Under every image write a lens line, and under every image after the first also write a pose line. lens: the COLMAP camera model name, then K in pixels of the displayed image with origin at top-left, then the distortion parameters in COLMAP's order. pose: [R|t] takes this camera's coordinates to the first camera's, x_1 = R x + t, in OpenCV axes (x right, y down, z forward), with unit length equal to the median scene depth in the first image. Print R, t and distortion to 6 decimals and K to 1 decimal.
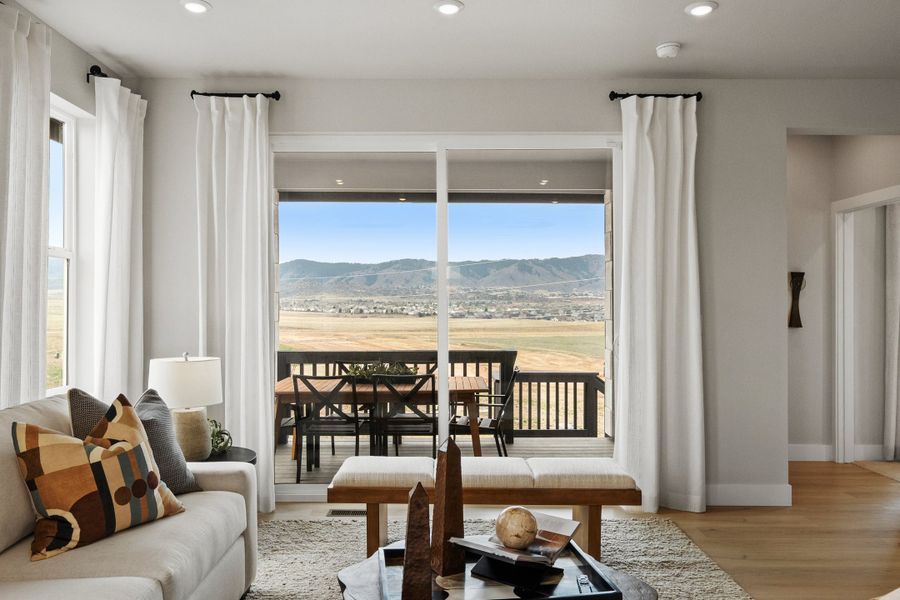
lens RADIAL K [[644.0, 0, 444.4], [0, 644.0, 307.6], [0, 0, 1]] dist [0.022281, -0.010960]
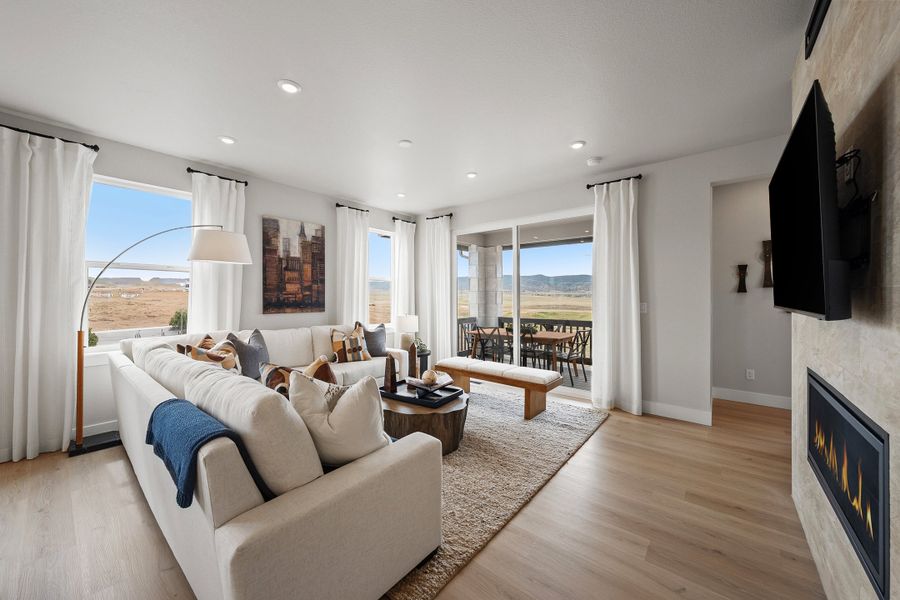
lens RADIAL K [[332.8, 0, 452.4], [0, 332.8, 298.4], [0, 0, 1]] dist [0.008756, -0.000014]
pose [[0.768966, 0.003614, -0.639279, 0.588016], [-0.003041, 0.999993, 0.001995, 0.001152], [0.639282, 0.000410, 0.768972, -0.012110]]
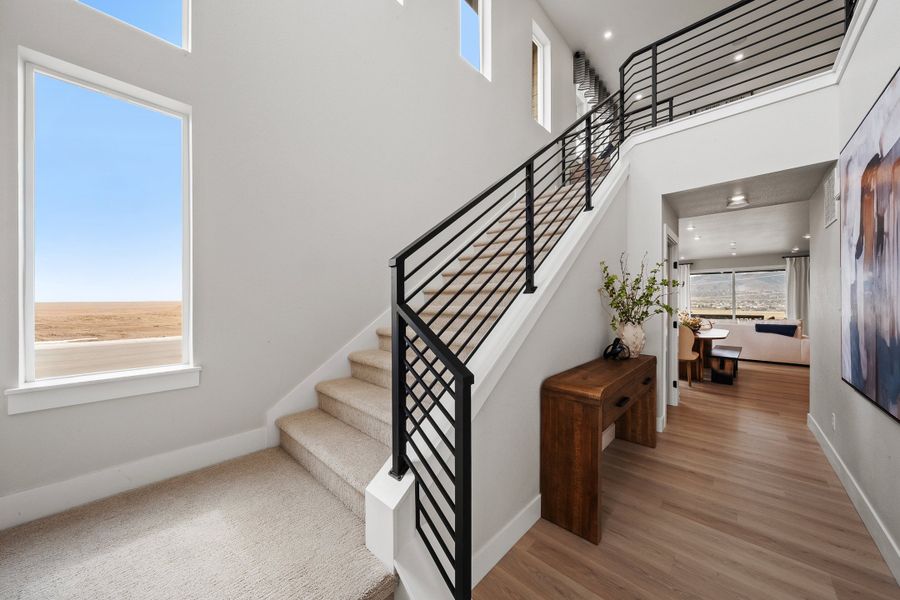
lens RADIAL K [[308.8, 0, 452.9], [0, 308.8, 299.3], [0, 0, 1]] dist [-0.004871, -0.000299]
pose [[0.721984, -0.003113, -0.691903, 0.074494], [-0.005423, 0.999934, -0.010157, 0.007426], [0.691889, 0.011085, 0.721919, -2.234765]]
